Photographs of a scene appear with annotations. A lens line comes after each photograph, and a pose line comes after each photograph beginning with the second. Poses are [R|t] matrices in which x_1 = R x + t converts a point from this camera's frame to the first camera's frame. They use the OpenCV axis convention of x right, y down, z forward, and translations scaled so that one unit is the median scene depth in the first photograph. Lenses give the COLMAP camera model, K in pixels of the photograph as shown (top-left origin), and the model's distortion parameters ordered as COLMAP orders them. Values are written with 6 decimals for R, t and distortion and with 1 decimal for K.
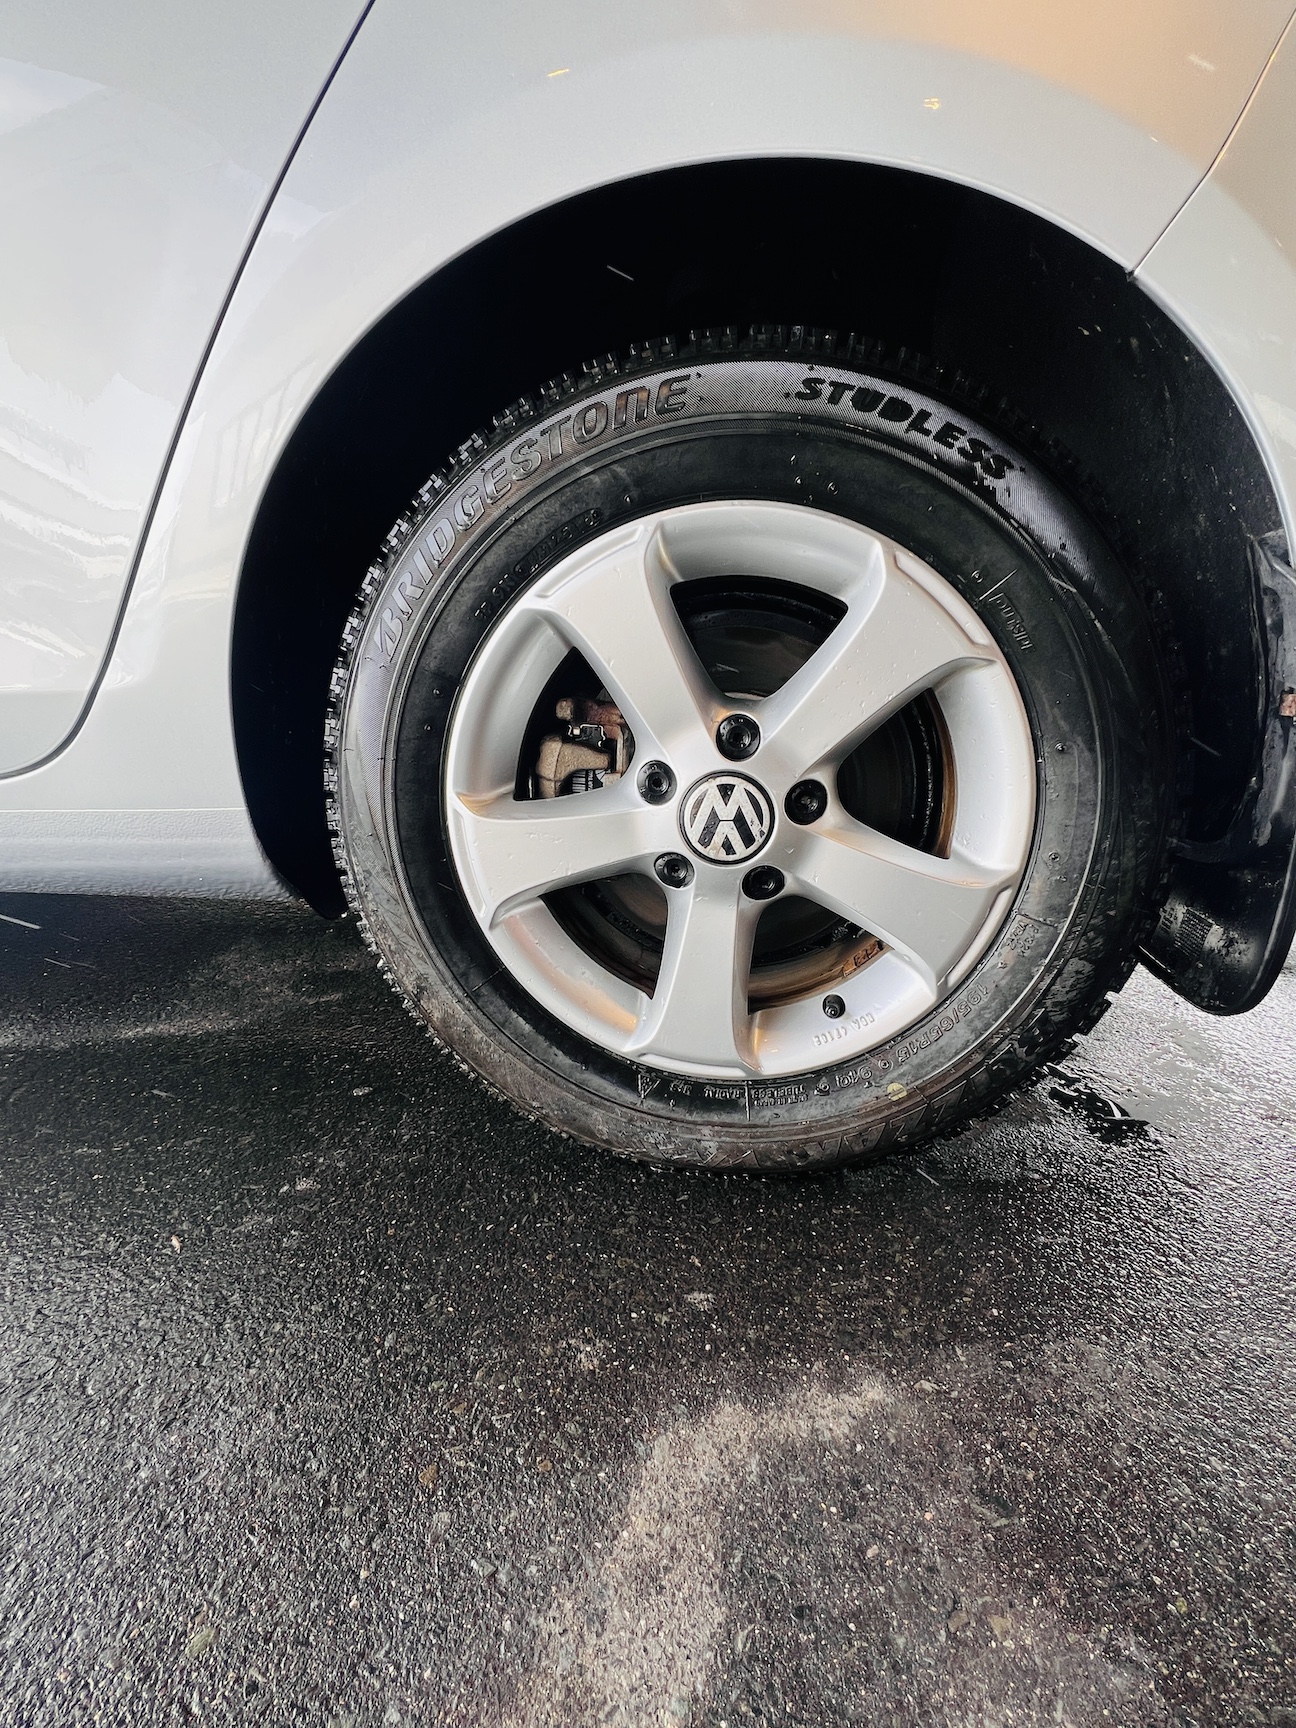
lens RADIAL K [[759.6, 0, 641.1], [0, 759.6, 868.5], [0, 0, 1]] dist [0.010328, 0.000056]
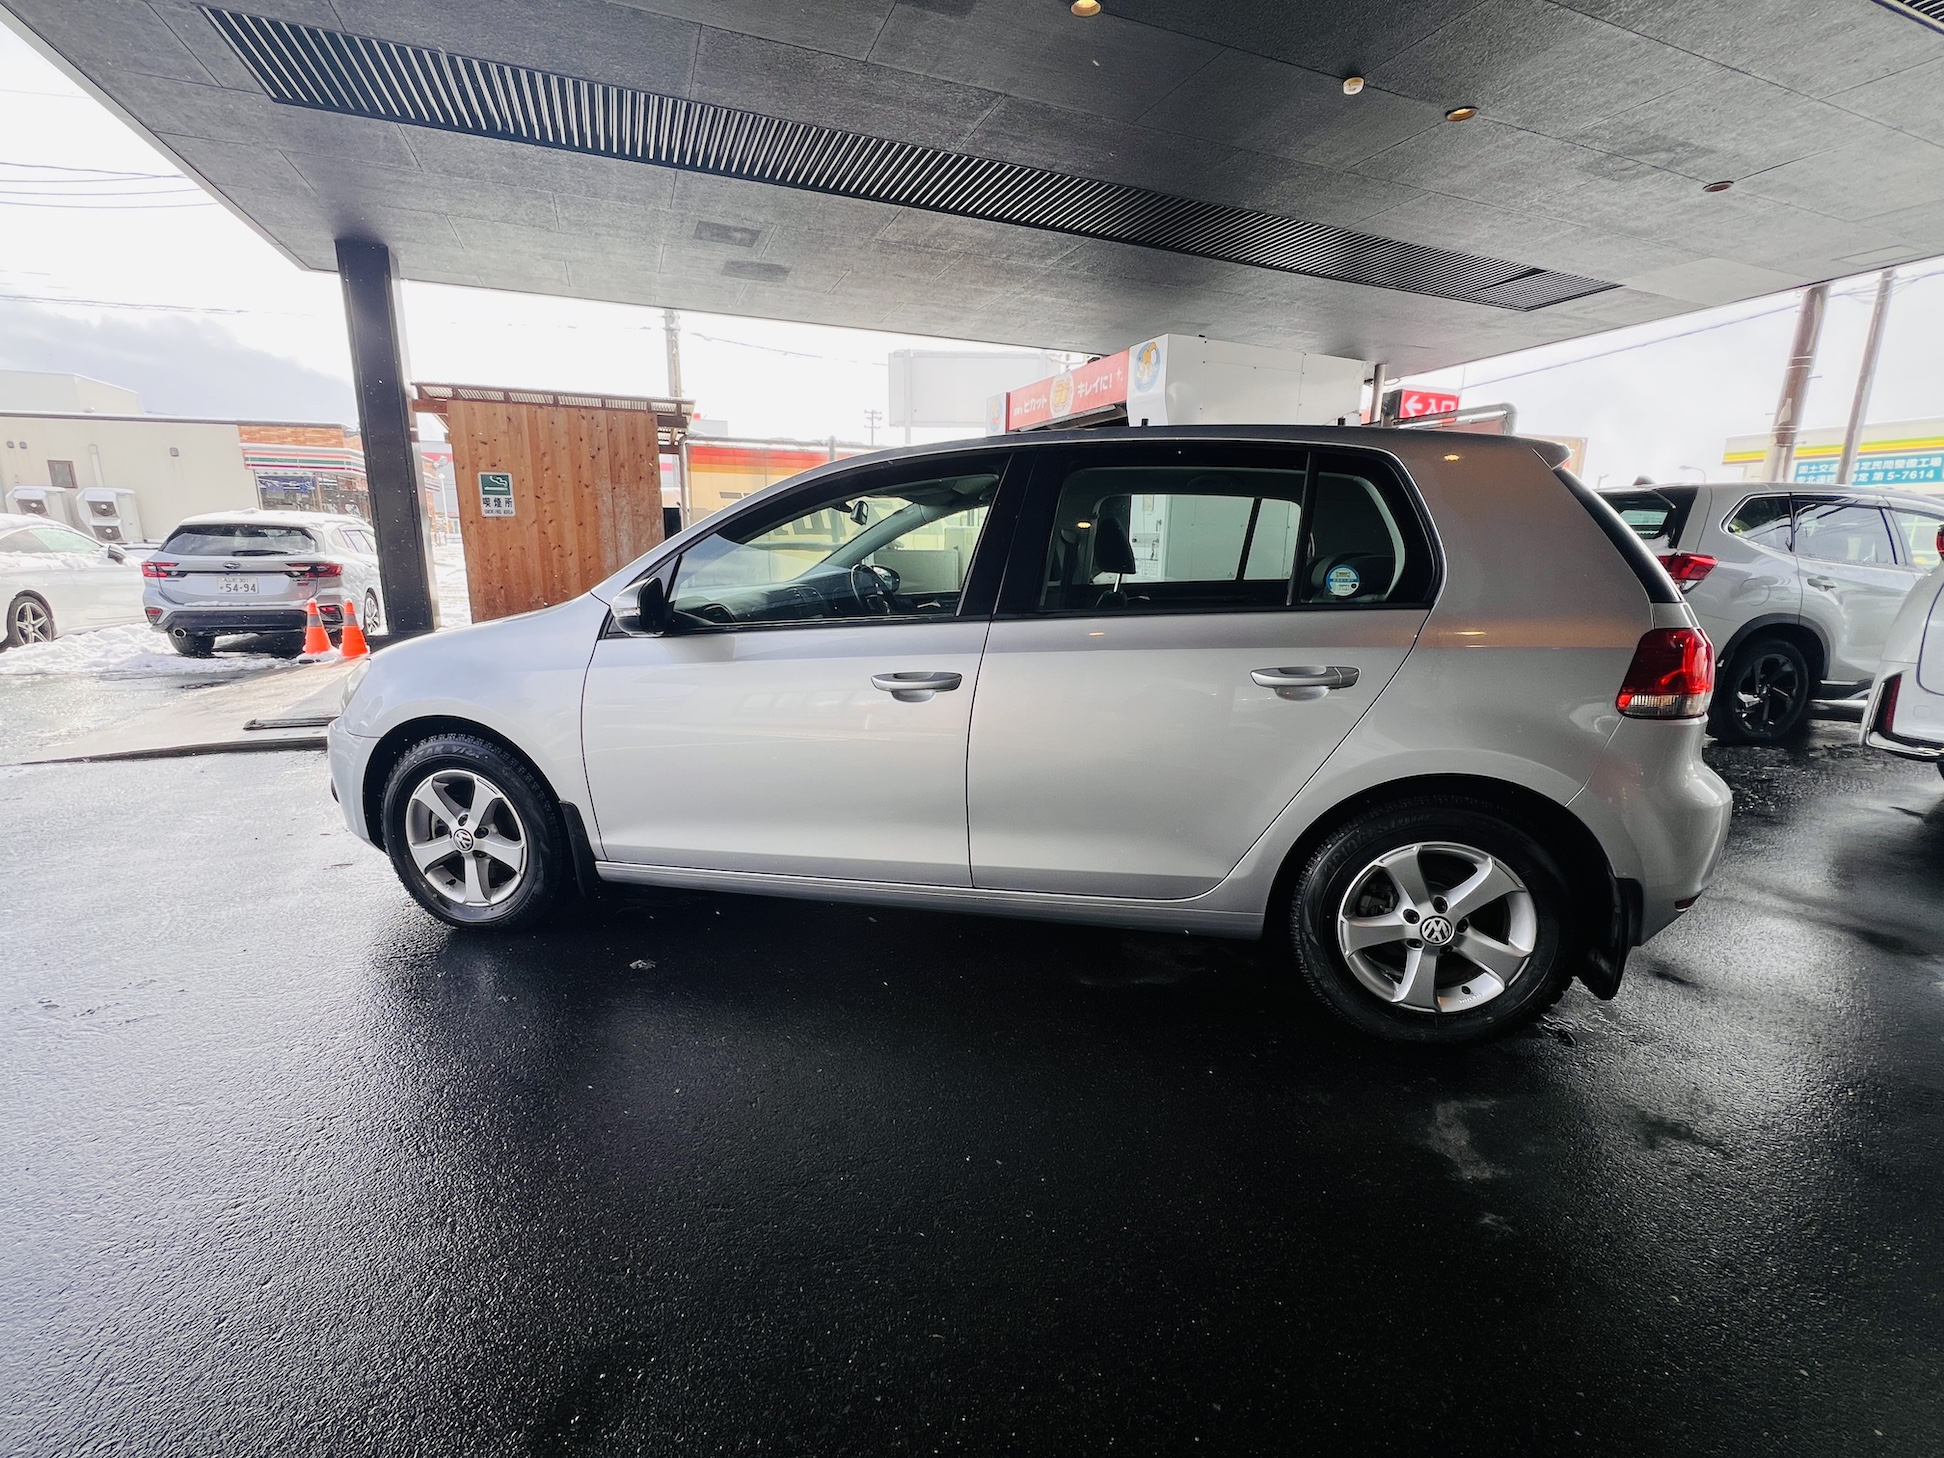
lens RADIAL K [[854.6, 0, 973.4], [0, 854.6, 725.3], [0, 0, 1]] dist [0.010328, 0.000056]
pose [[0.996572, 0.023346, -0.079372, -1.500161], [-0.028041, 0.997889, -0.058571, -0.632162], [0.077837, 0.060596, 0.995123, -2.688481]]
